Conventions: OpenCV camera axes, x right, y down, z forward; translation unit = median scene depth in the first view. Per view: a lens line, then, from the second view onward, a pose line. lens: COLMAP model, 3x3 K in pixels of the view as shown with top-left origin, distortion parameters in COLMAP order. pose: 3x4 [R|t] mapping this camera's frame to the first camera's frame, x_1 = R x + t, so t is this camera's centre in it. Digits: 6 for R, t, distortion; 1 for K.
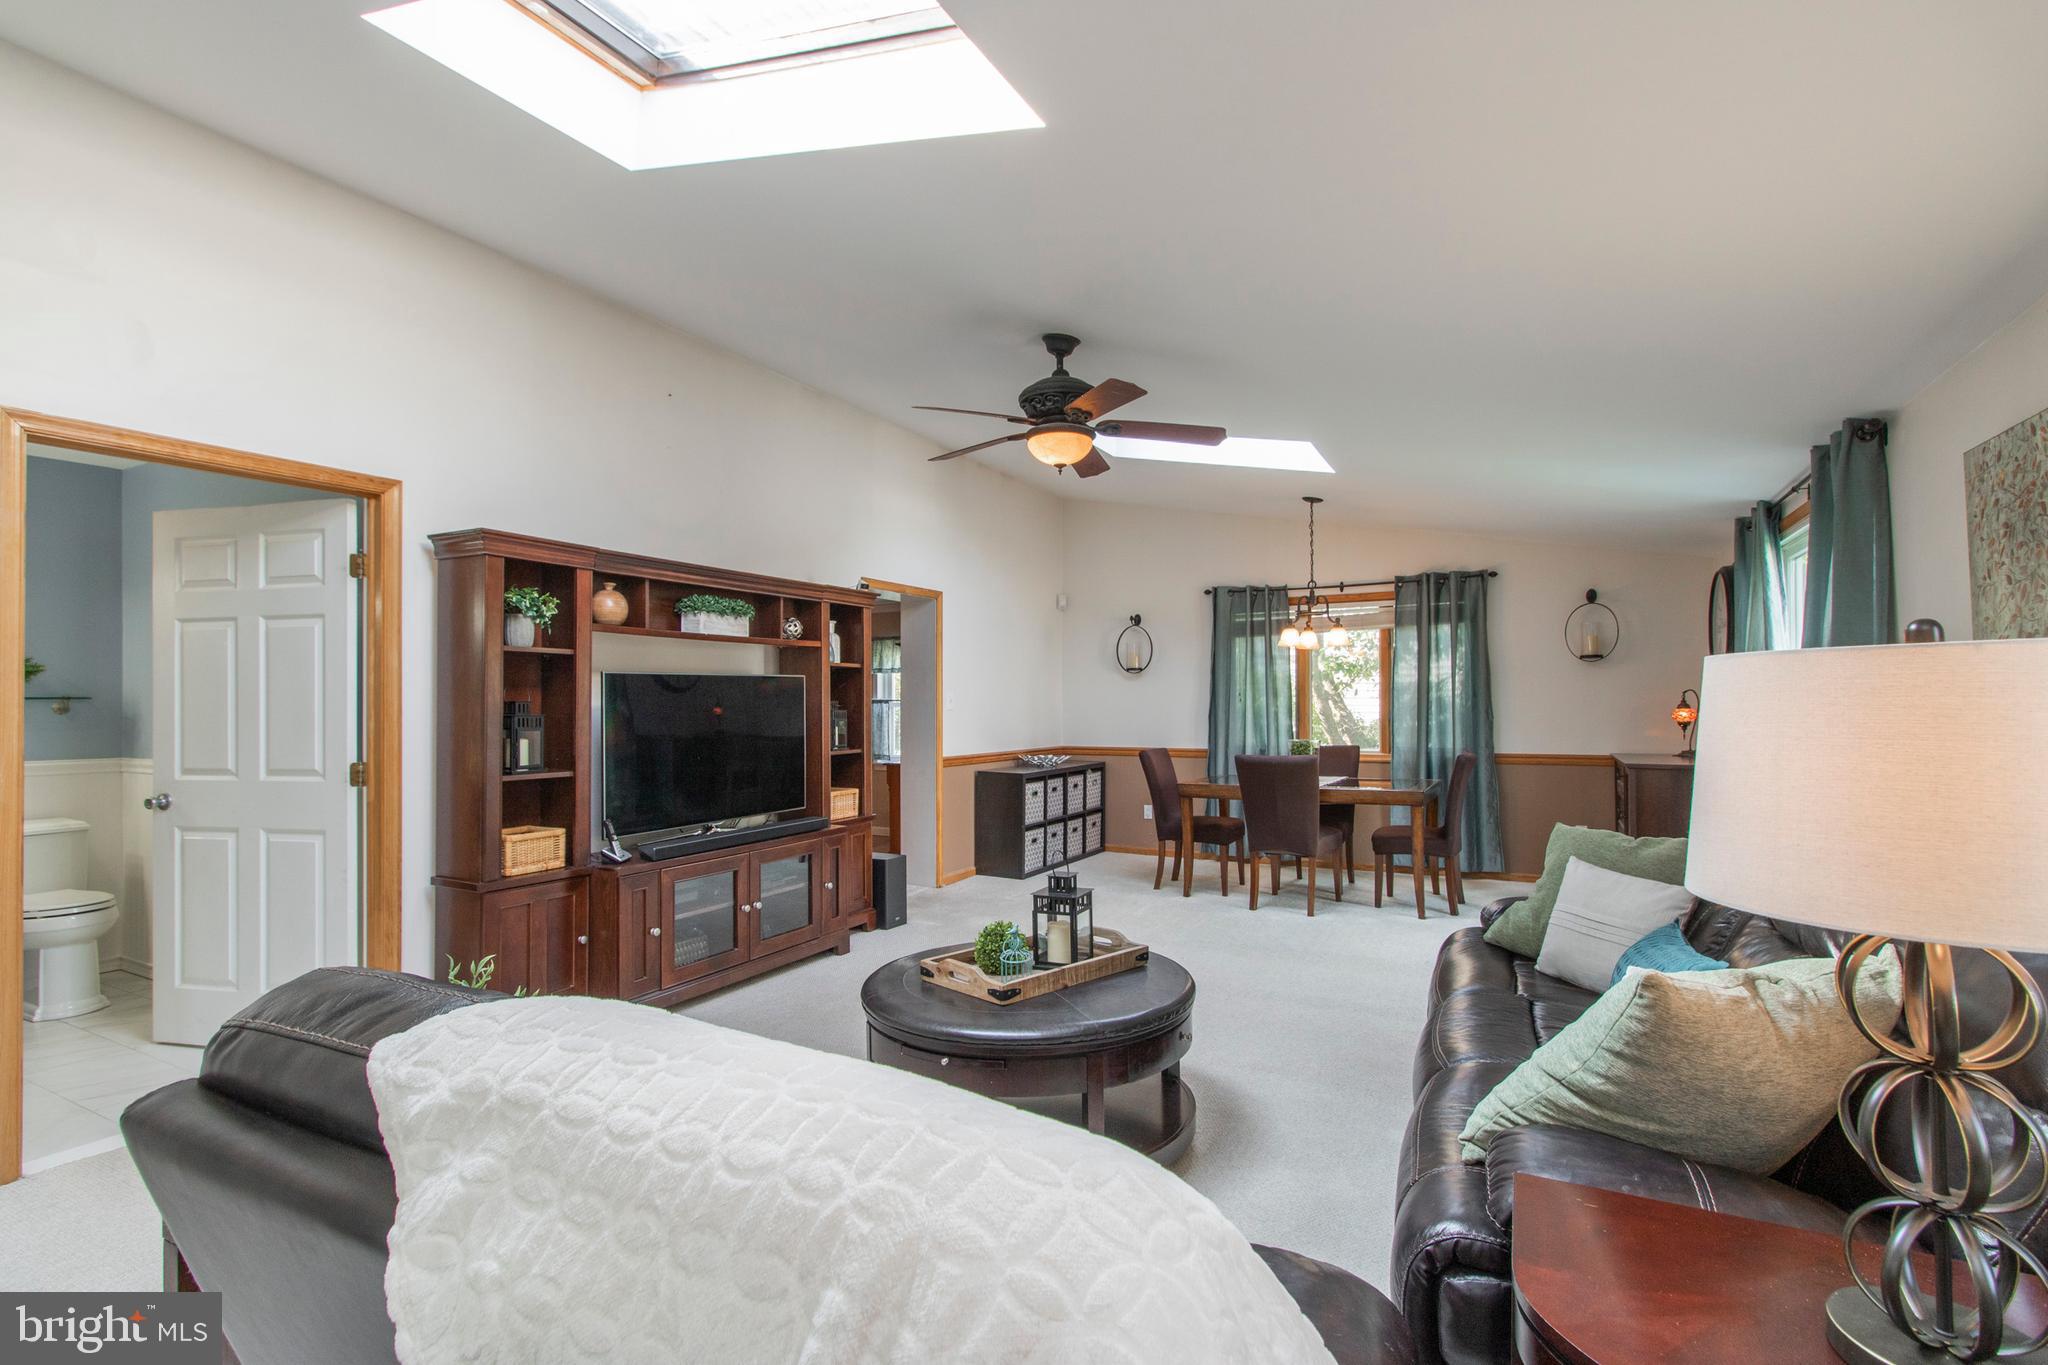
lens RADIAL K [[946.9, 0, 1019.3], [0, 946.9, 694.7], [0, 0, 1]] dist [0.001228, -0.001238]
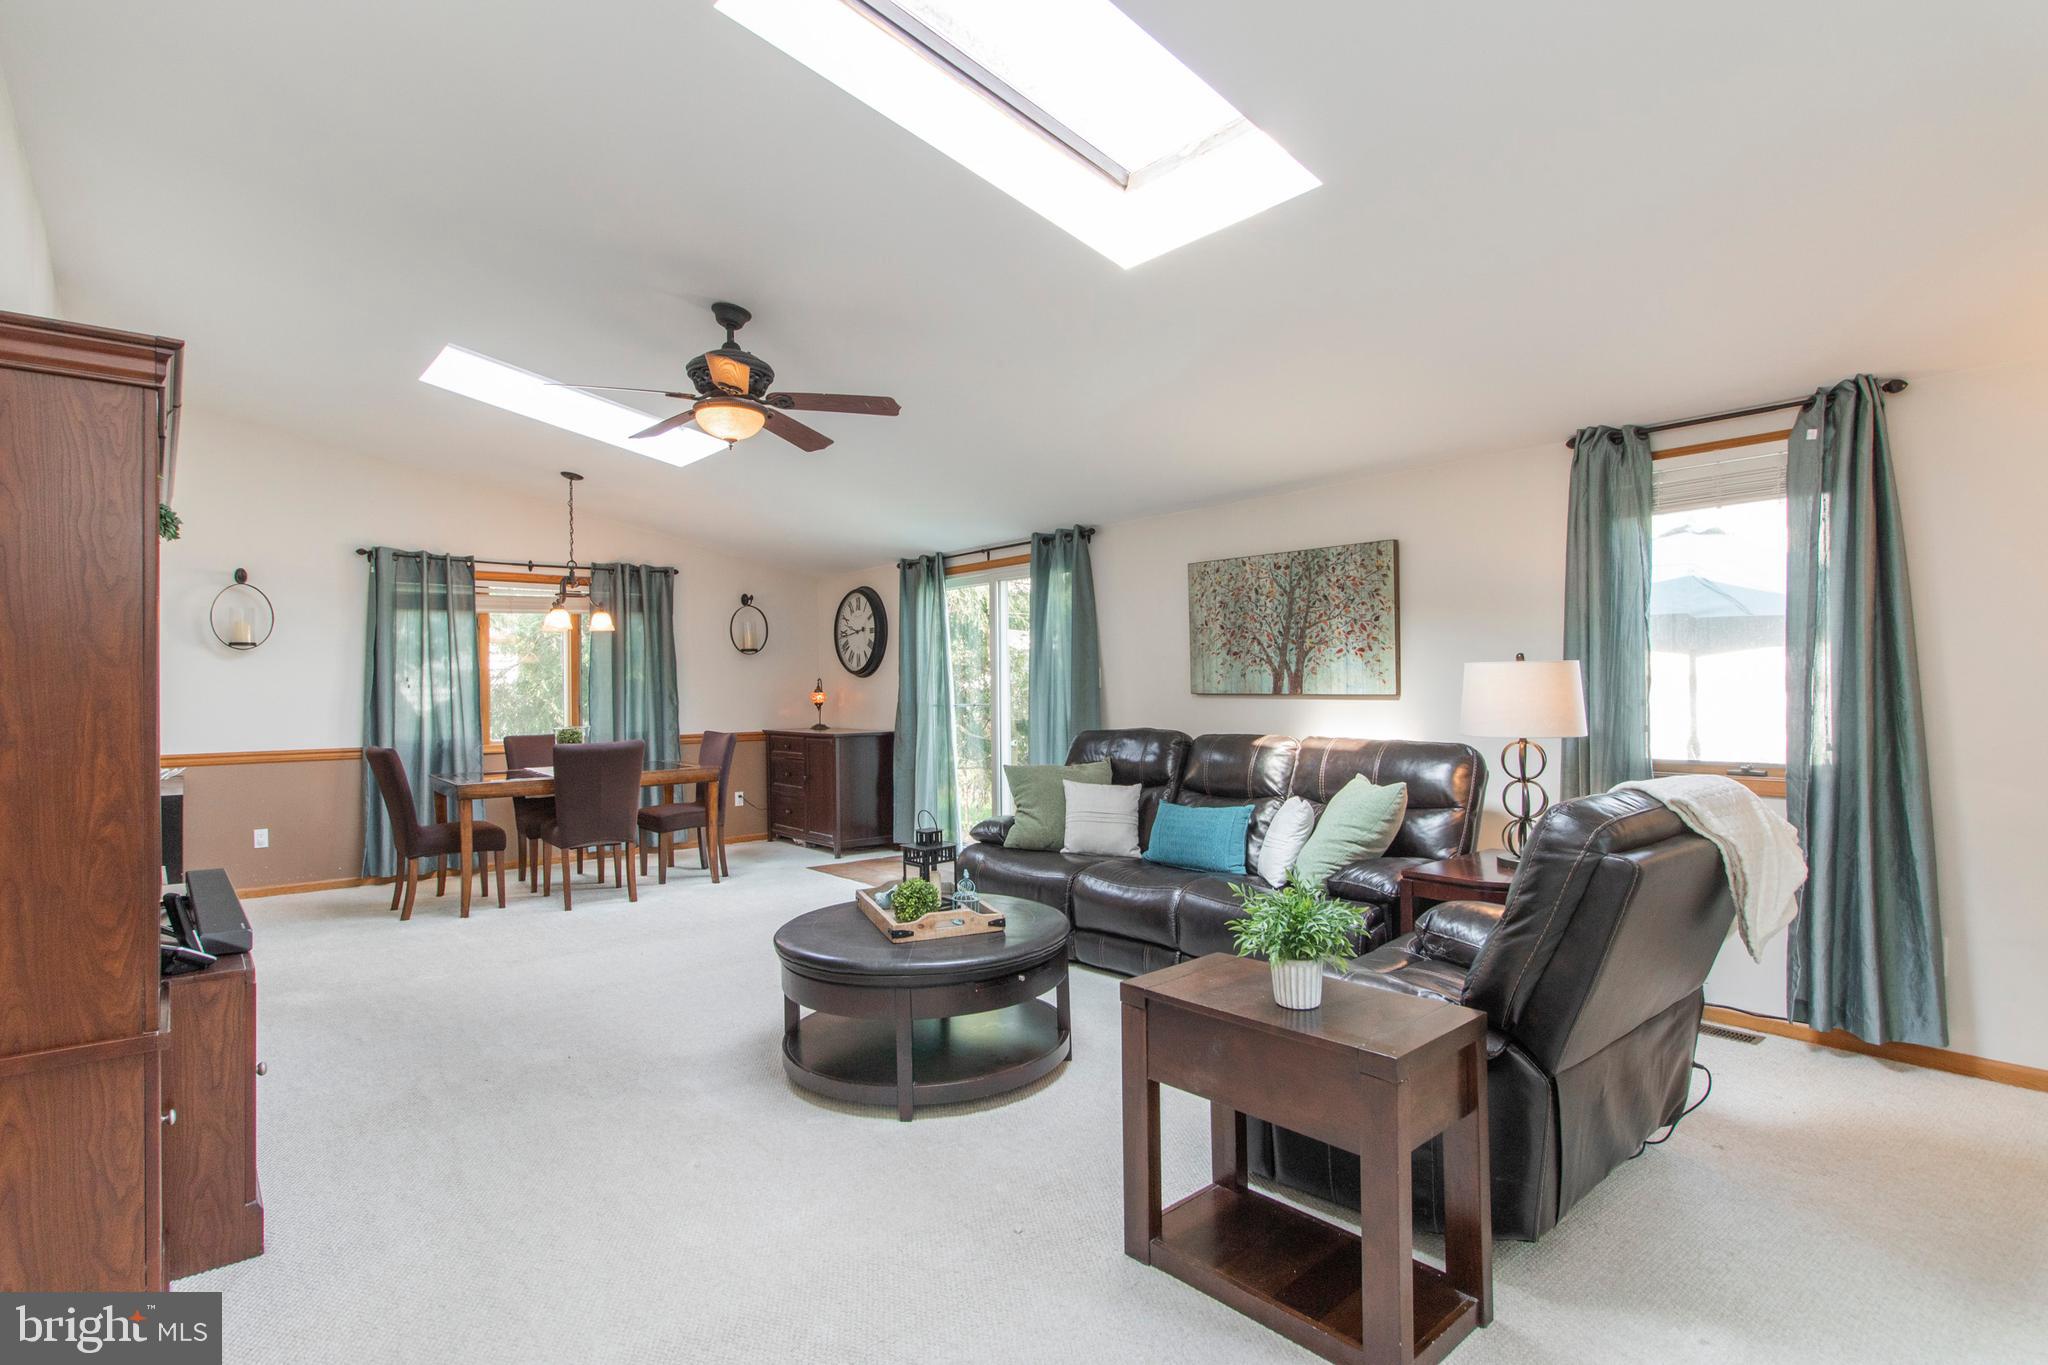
lens RADIAL K [[1013.3, 0, 1037.6], [0, 1013.3, 679.4], [0, 0, 1]] dist [-0.004928, 0.000260]
pose [[0.363260, 0.008561, 0.931648, -0.465242], [-0.000587, 0.999960, -0.008959, 0.008137], [-0.931688, 0.002708, 0.363250, 0.189886]]
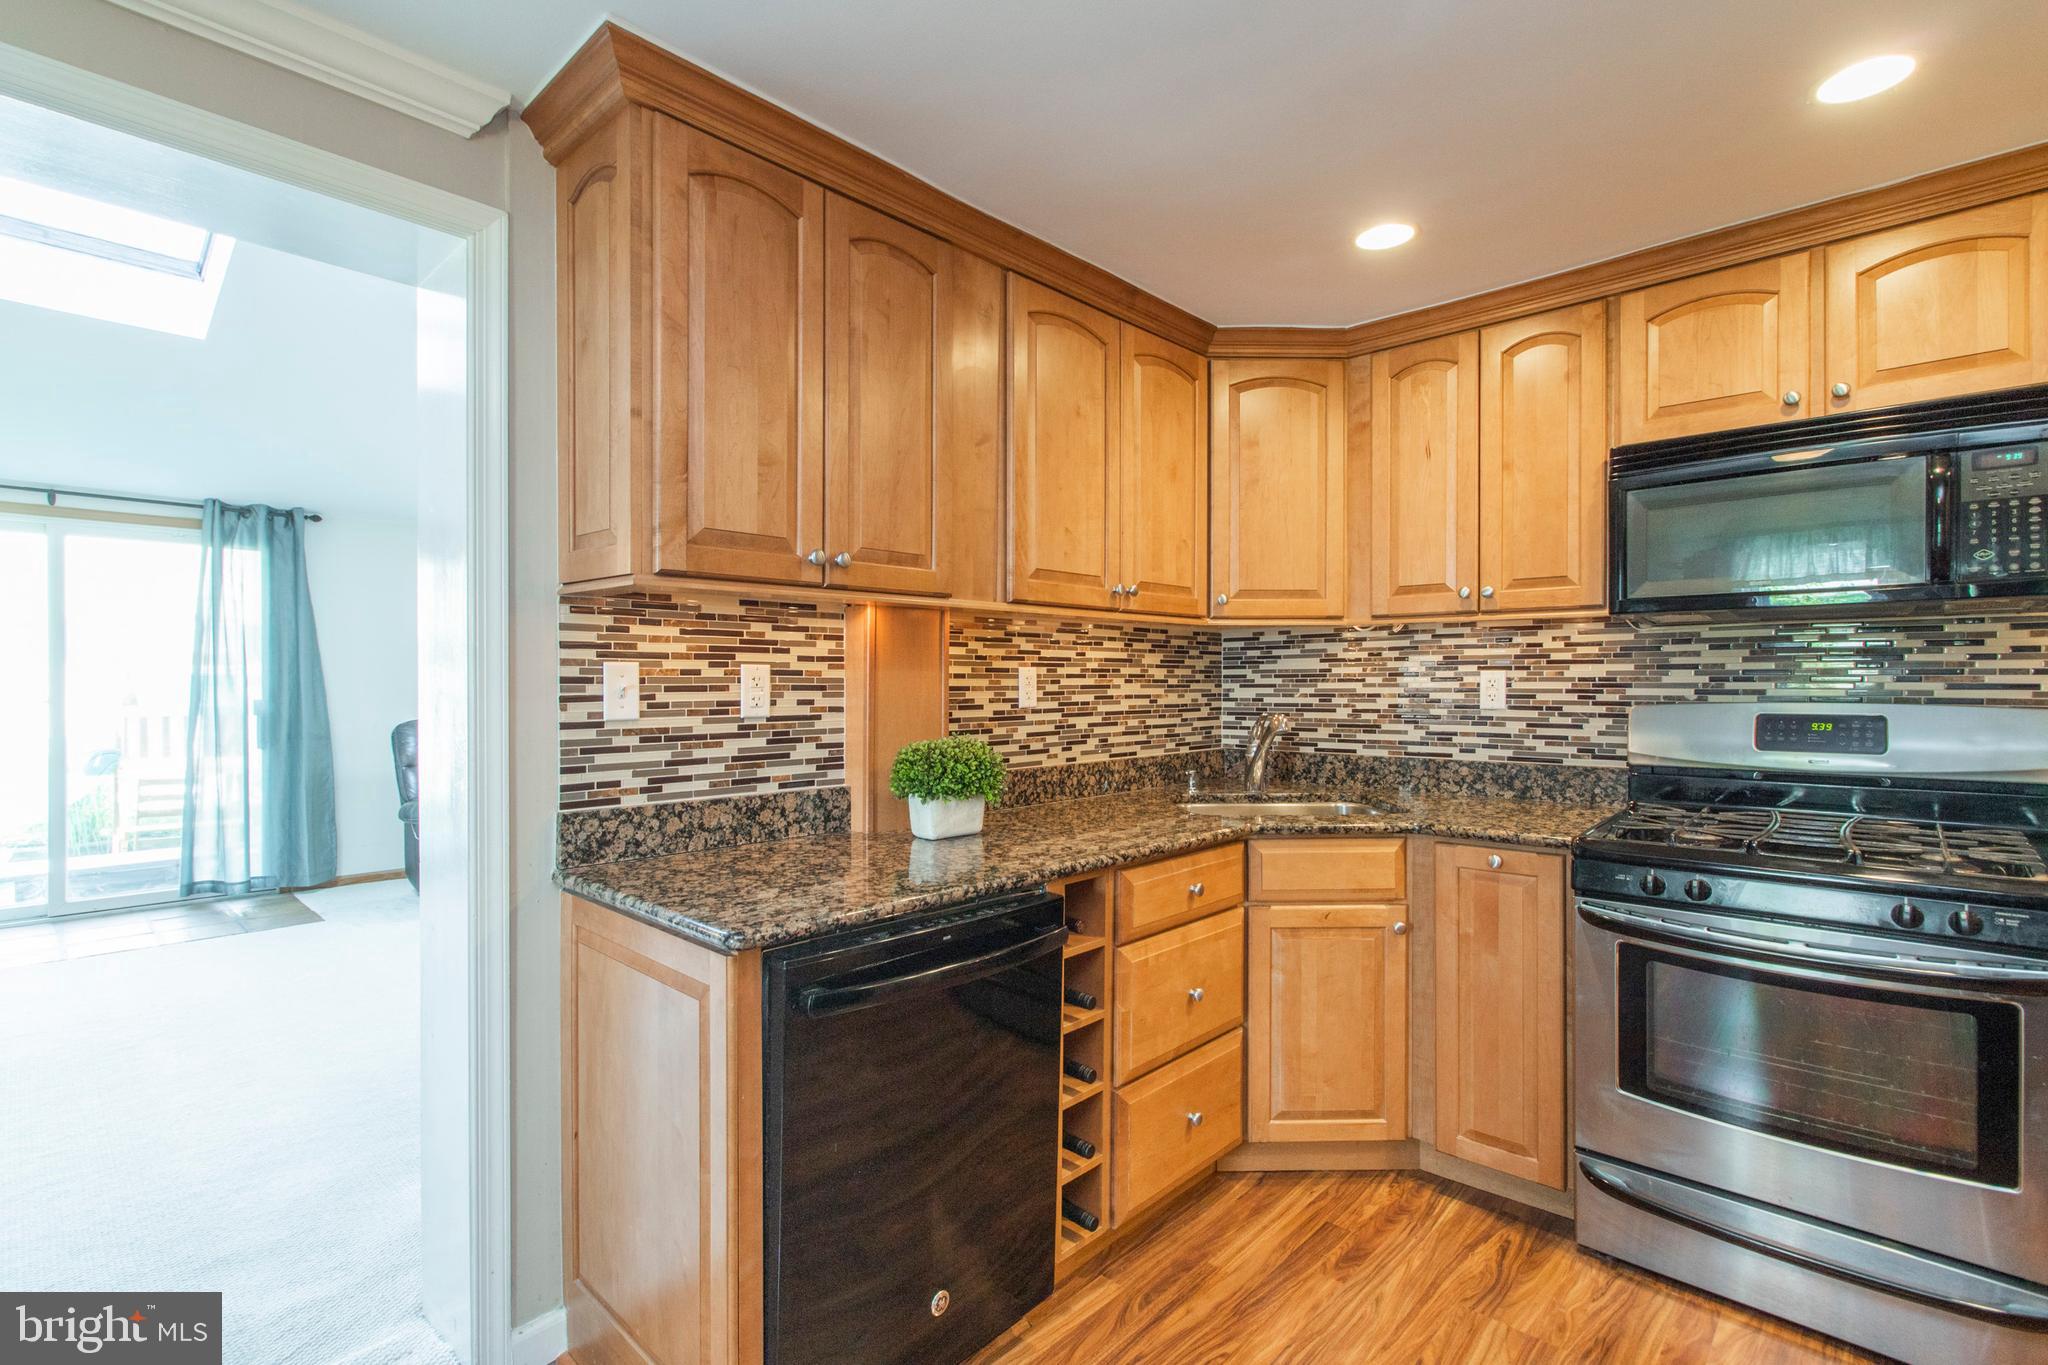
lens RADIAL K [[946.9, 0, 1036.8], [0, 946.9, 690.9], [0, 0, 1]] dist [0.001228, -0.001238]
pose [[-0.966554, -0.001139, 0.256462, -0.419123], [-0.001278, 0.999999, -0.000377, 0.018596], [-0.256462, -0.000692, -0.966554, 1.161558]]
